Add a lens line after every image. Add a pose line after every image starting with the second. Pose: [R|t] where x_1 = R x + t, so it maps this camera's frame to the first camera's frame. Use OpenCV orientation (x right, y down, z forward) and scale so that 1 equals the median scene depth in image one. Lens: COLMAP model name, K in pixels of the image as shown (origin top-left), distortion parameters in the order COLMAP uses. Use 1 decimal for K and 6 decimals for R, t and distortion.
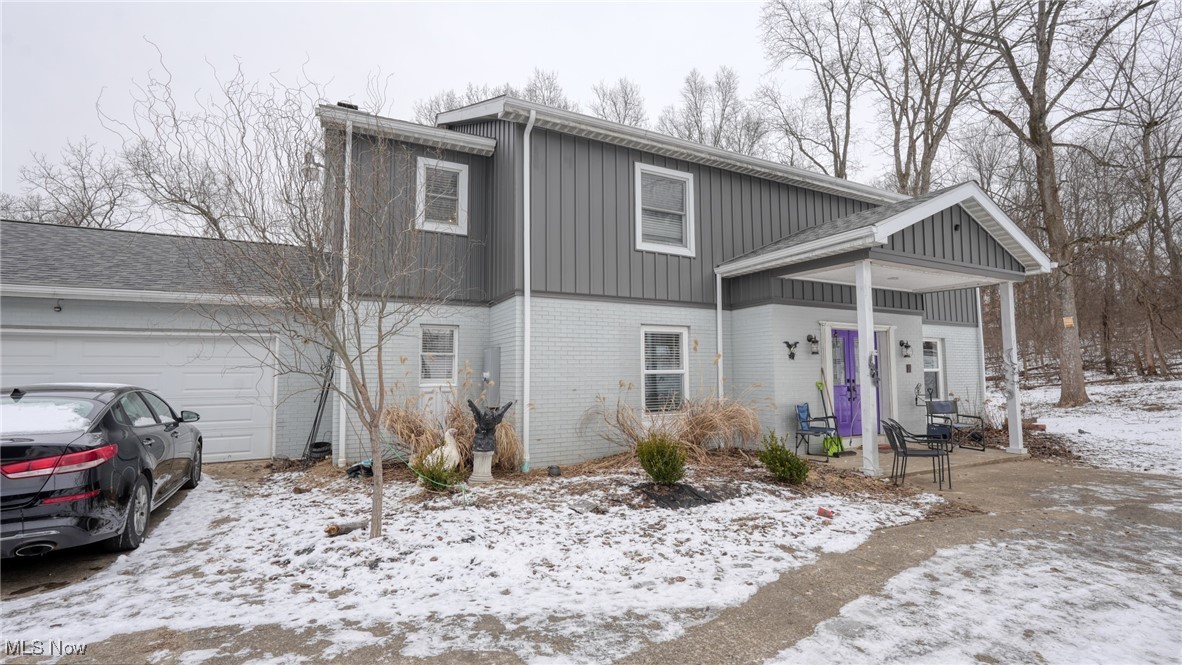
lens RADIAL K [[518.4, 0, 590.2], [0, 518.4, 335.0], [0, 0, 1]] dist [-0.018771, 0.008513]
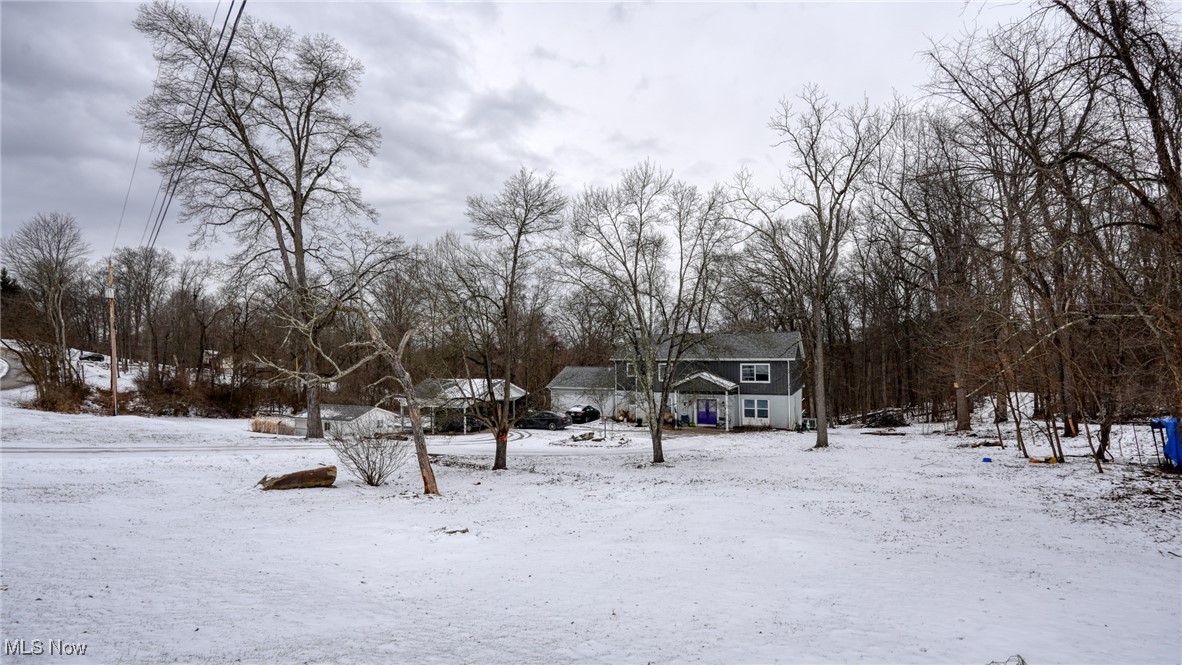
lens RADIAL K [[584.4, 0, 591.0], [0, 584.4, 332.5], [0, 0, 1]] dist [-0.001215, 0.000081]
pose [[0.630120, -0.023792, -0.776133, 3.967652], [0.063609, 0.997753, 0.021057, -0.776371], [0.773888, -0.062638, 0.630218, -2.949630]]
